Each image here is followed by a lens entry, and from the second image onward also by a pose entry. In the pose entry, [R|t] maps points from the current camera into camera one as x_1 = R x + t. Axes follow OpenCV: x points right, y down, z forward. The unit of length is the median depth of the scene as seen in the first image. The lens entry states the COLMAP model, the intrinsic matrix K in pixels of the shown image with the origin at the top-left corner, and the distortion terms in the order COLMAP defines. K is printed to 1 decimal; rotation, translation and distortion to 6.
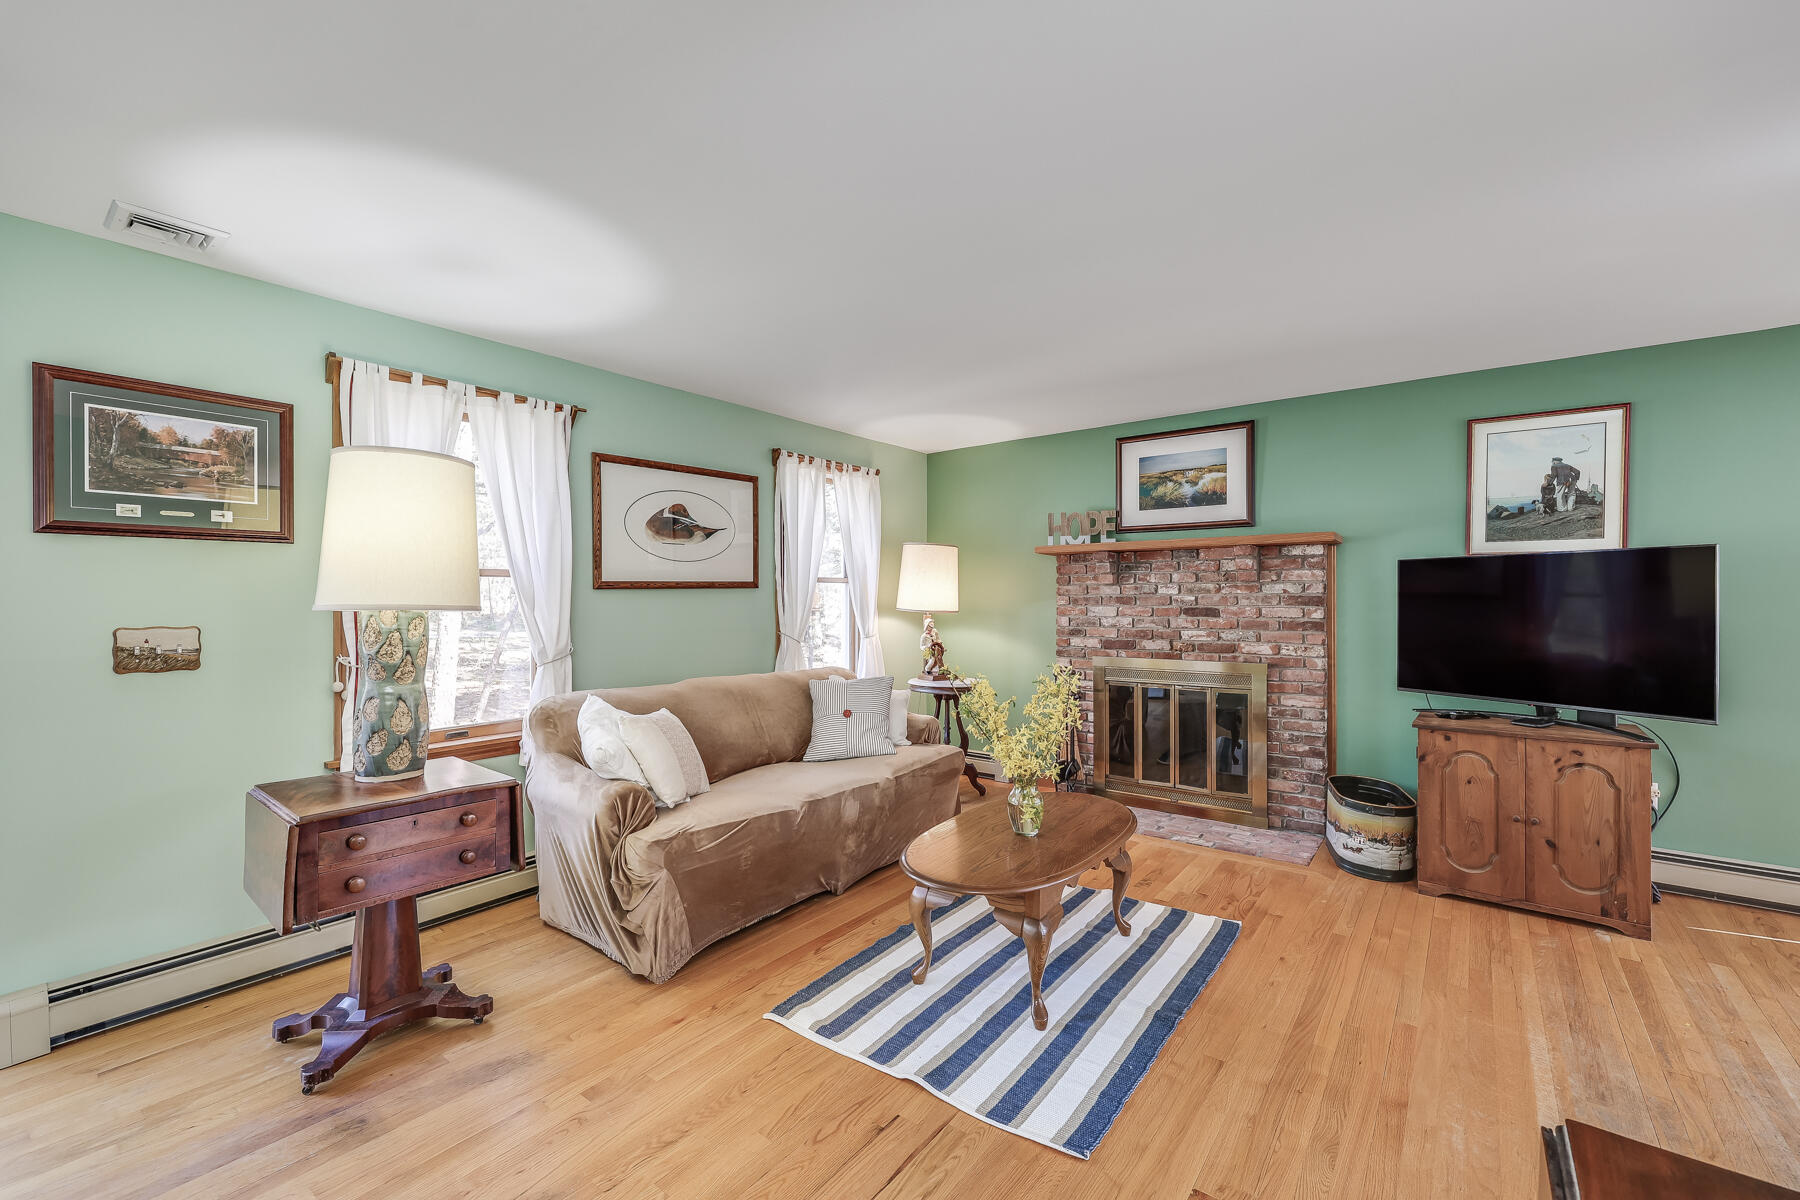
lens RADIAL K [[734.1, 0, 904.0], [0, 734.1, 602.4], [0, 0, 1]] dist [0.000187, 0.000037]
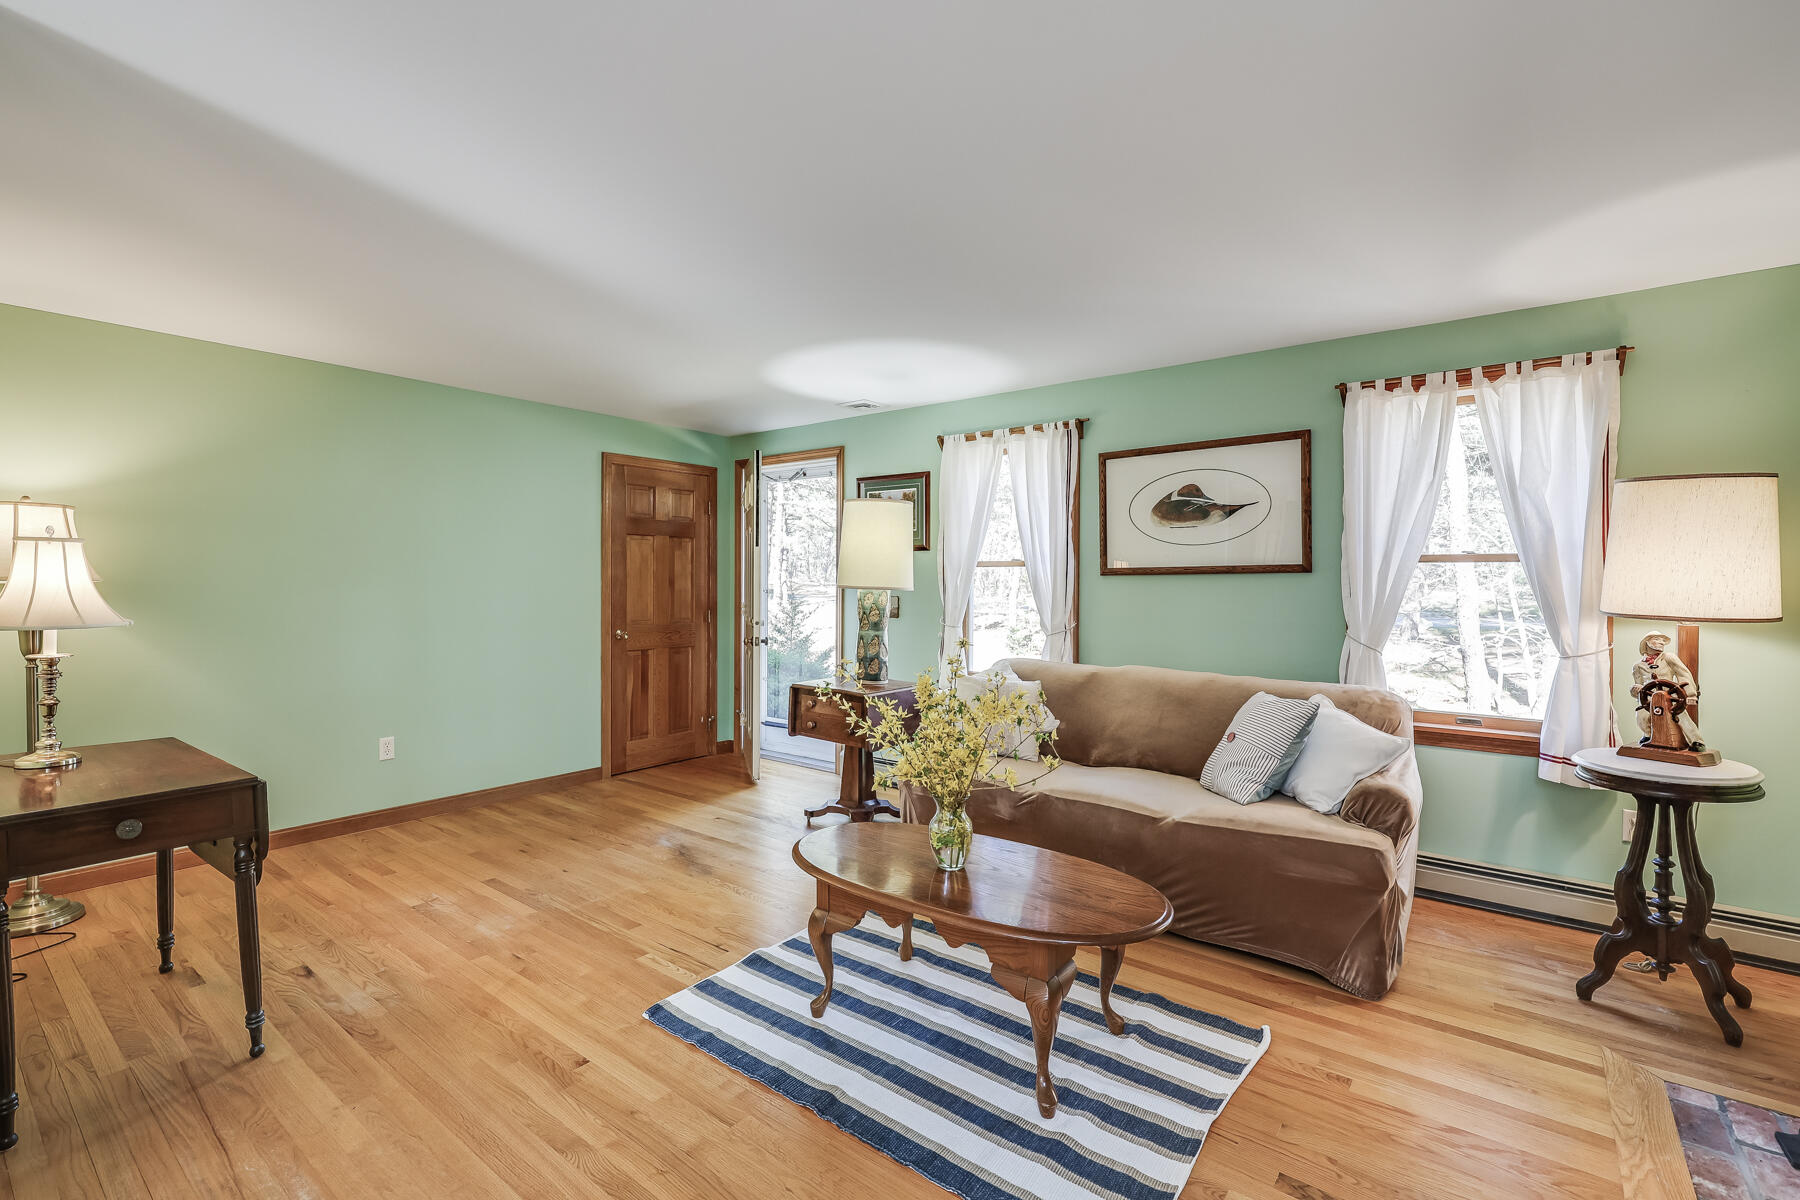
lens RADIAL K [[798.8, 0, 906.8], [0, 798.8, 591.3], [0, 0, 1]] dist [0.000595, 0.000062]
pose [[0.002125, 0.015331, -0.999880, 0.656156], [-0.011898, 0.999812, 0.015305, -0.007463], [0.999927, 0.011864, 0.002307, 0.577911]]
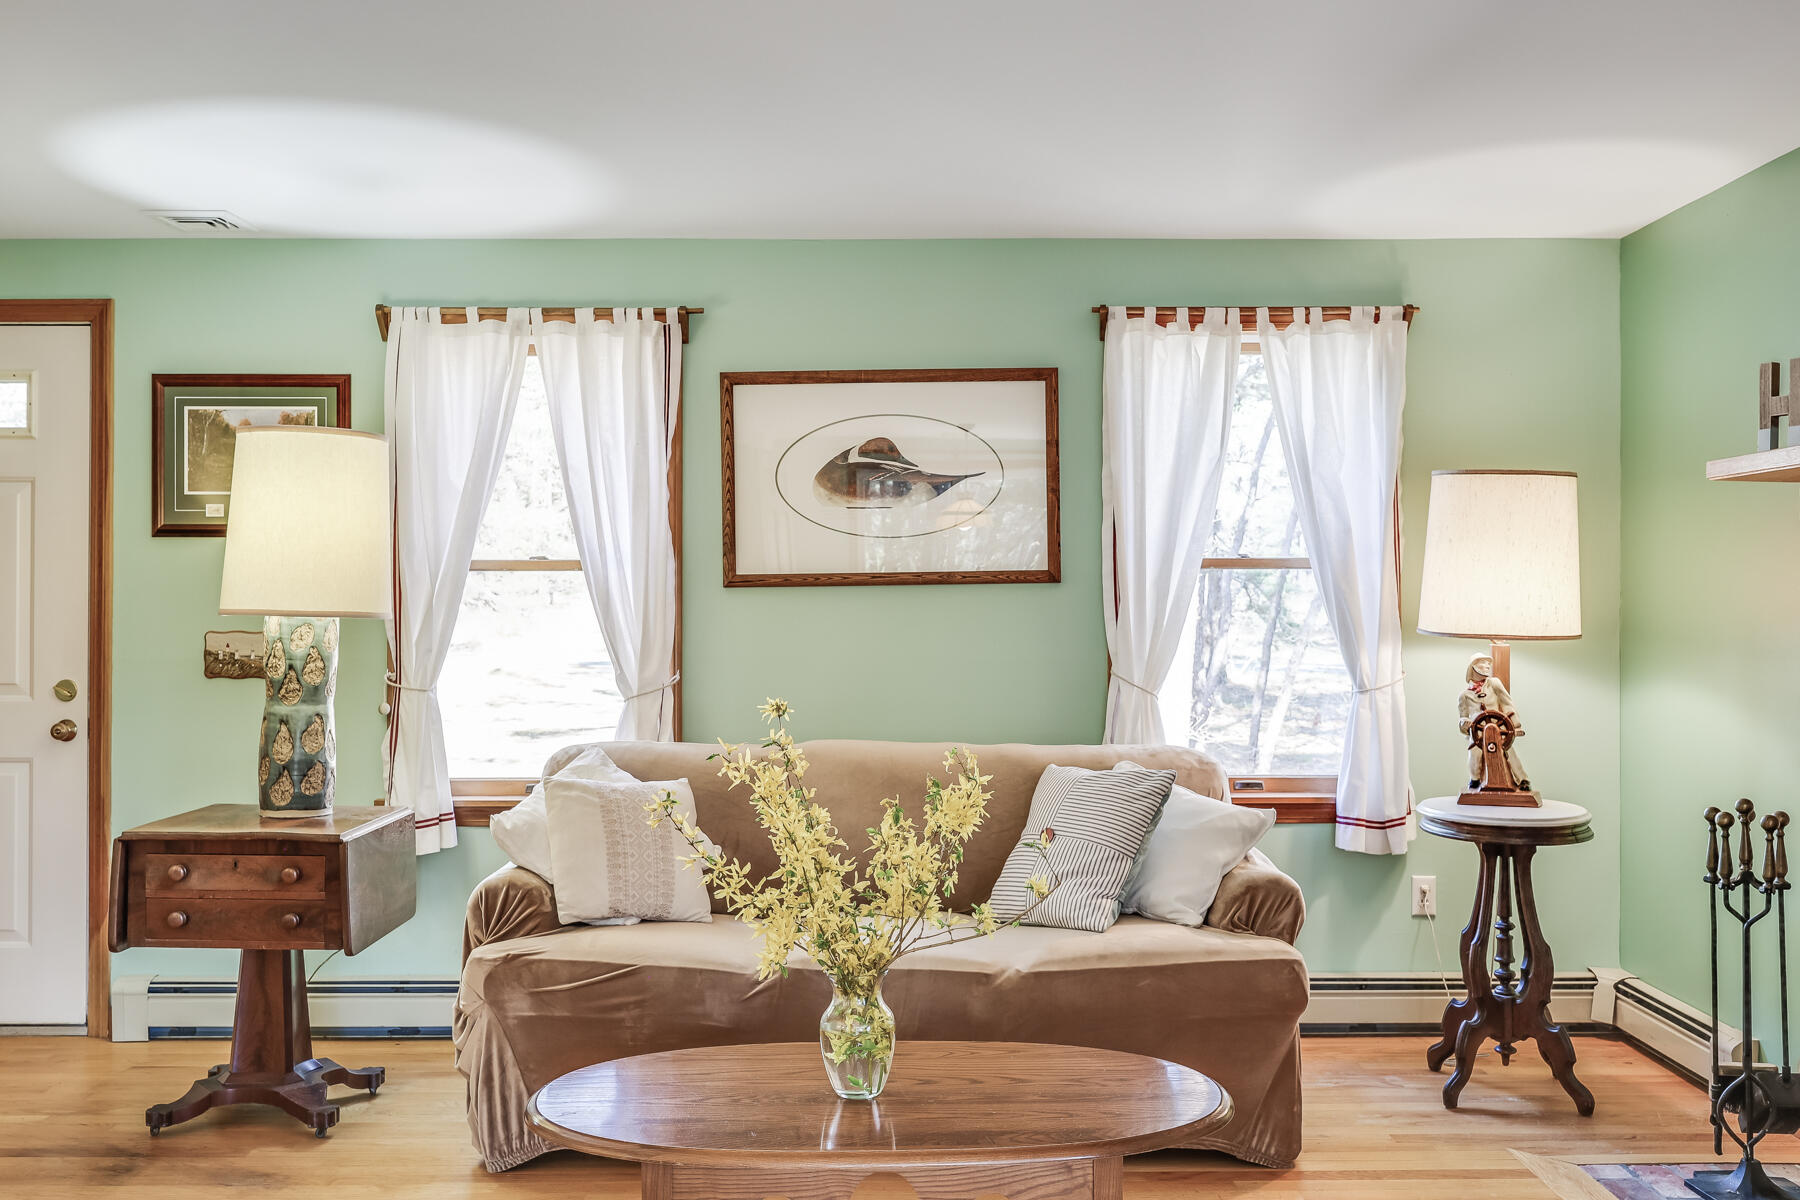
lens RADIAL K [[1564.5, 0, 901.0], [0, 1564.5, 592.2], [0, 0, 1]] dist [0.002776, 0.003440]
pose [[0.617899, -0.001544, -0.786256, 0.607289], [-0.006046, 0.999959, -0.006715, -0.004613], [0.786234, 0.008903, 0.617865, 0.233826]]
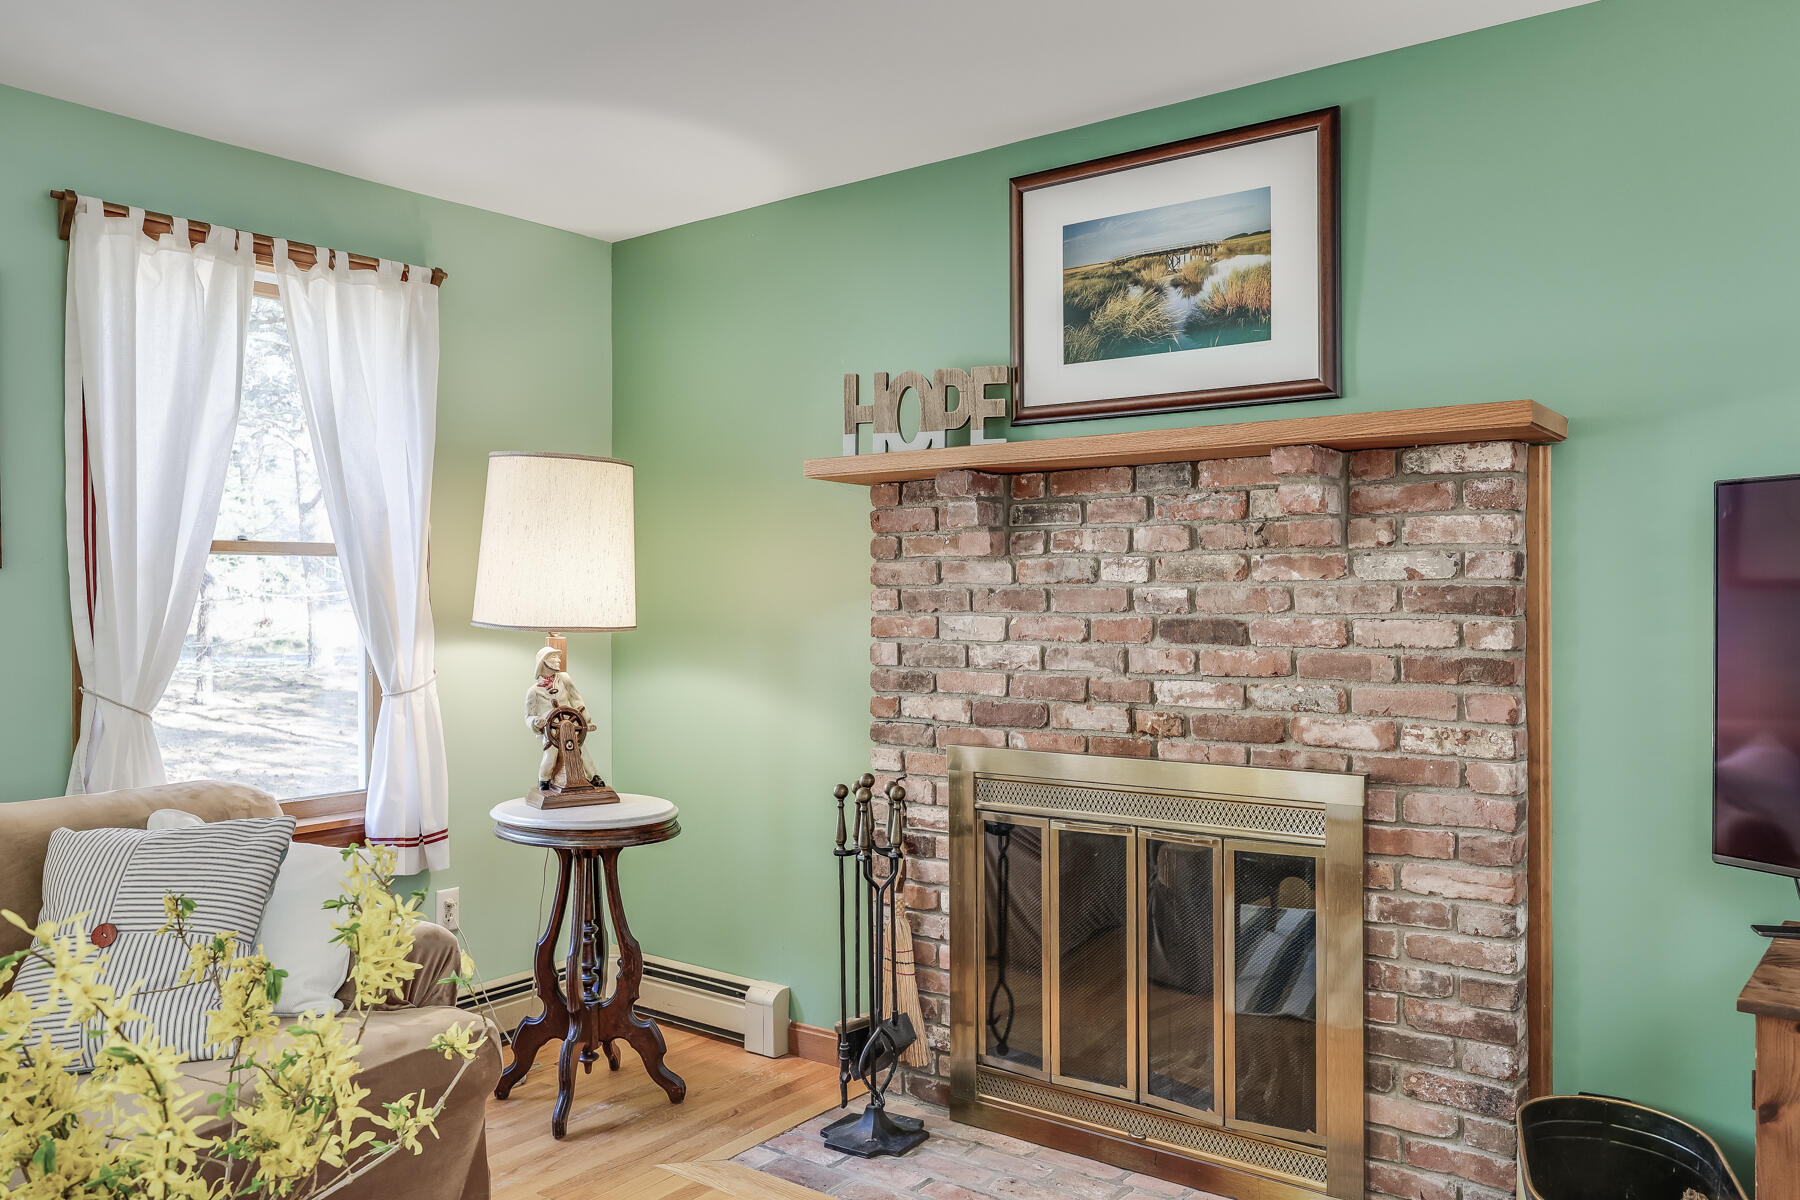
lens RADIAL K [[1350.7, 0, 902.8], [0, 1350.7, 602.7], [0, 0, 1]] dist [-0.002359, 0.003748]
pose [[0.999994, -0.001725, 0.003158, 0.255624], [0.001718, 0.999996, 0.002163, -0.002917], [-0.003161, -0.002158, 0.999993, 0.324914]]
